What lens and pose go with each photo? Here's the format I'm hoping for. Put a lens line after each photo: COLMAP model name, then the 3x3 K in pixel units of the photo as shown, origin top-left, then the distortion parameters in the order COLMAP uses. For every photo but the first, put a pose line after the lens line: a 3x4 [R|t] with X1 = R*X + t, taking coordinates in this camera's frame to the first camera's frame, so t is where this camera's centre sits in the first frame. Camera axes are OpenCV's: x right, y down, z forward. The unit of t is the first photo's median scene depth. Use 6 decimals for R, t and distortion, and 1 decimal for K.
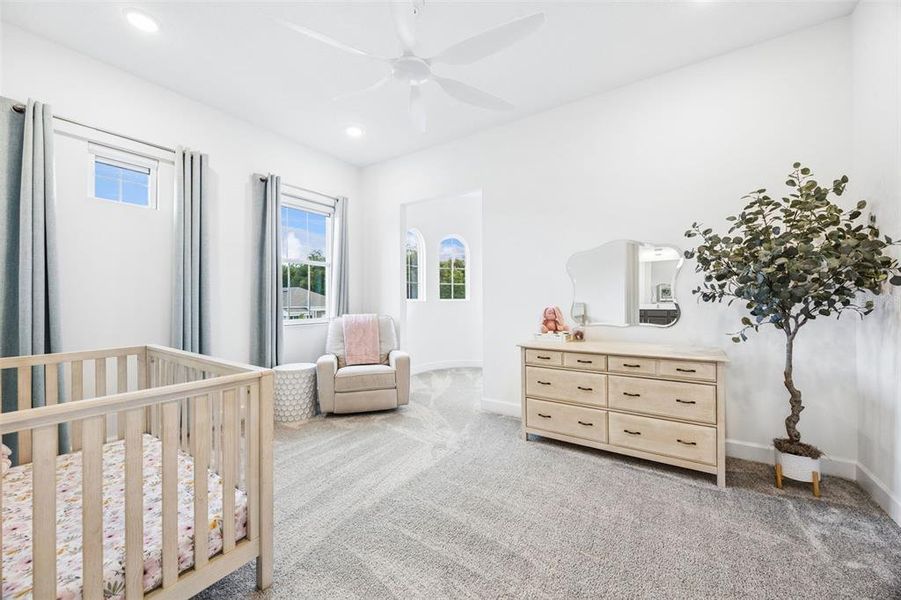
lens RADIAL K [[344.5, 0, 450.4], [0, 344.5, 297.6], [0, 0, 1]] dist [-0.002649, -0.000104]
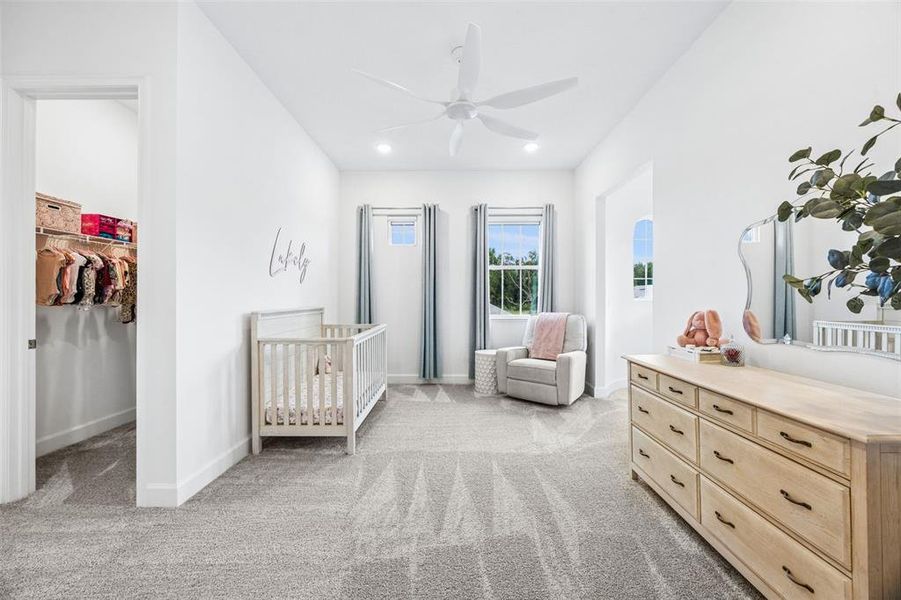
lens RADIAL K [[344.5, 0, 450.4], [0, 344.5, 297.6], [0, 0, 1]] dist [-0.002649, -0.000104]
pose [[0.545625, -0.000100, -0.838029, 0.629202], [0.004847, 0.999984, 0.003036, -0.003946], [0.838015, -0.005718, 0.545617, 0.215432]]
